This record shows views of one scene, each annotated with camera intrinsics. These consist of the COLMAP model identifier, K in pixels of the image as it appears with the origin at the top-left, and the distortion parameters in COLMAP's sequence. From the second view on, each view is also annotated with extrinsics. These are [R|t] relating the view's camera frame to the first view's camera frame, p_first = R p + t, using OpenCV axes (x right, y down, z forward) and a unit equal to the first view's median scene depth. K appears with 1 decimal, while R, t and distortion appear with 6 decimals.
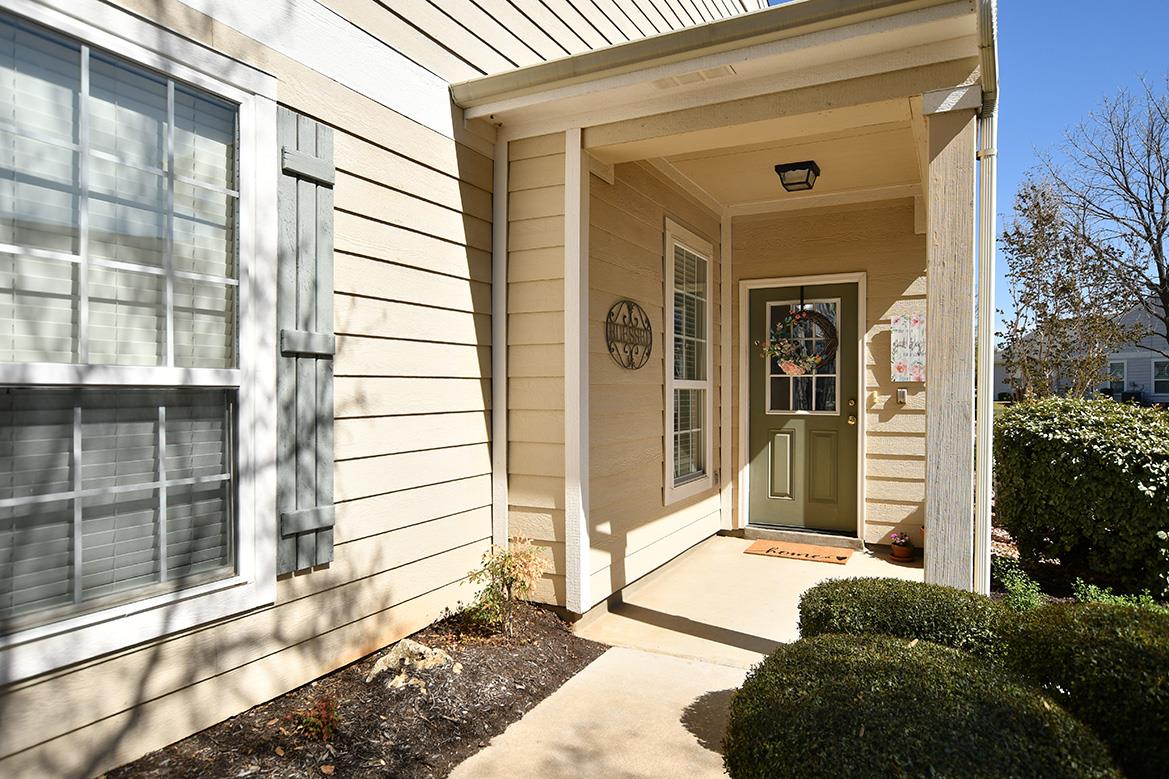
lens RADIAL K [[715.6, 0, 585.6], [0, 715.6, 390.6], [0, 0, 1]] dist [-0.001697, 0.000043]
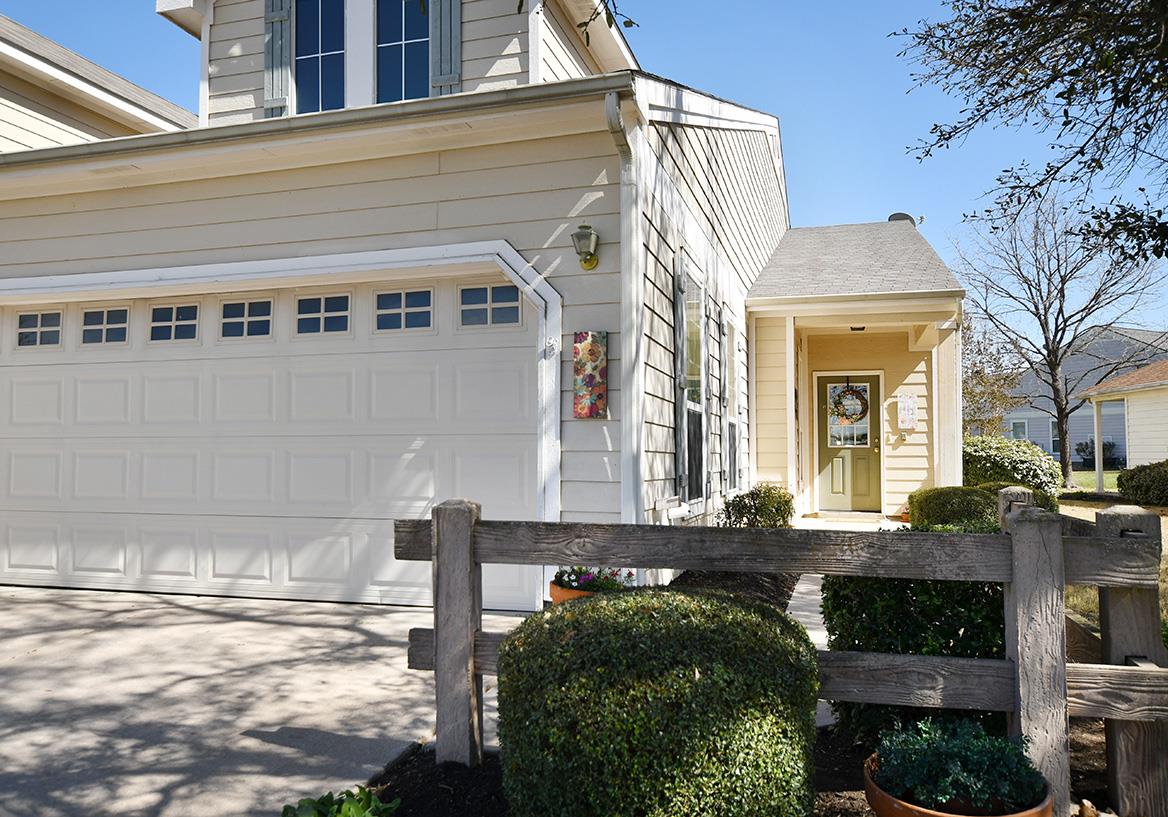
lens RADIAL K [[902.4, 0, 582.0], [0, 902.4, 411.1], [0, 0, 1]] dist [0.008774, 0.000444]
pose [[0.982796, 0.007387, 0.184548, -0.810991], [0.001498, 0.998848, -0.047961, 0.053068], [-0.184690, 0.047412, 0.981653, -1.154535]]
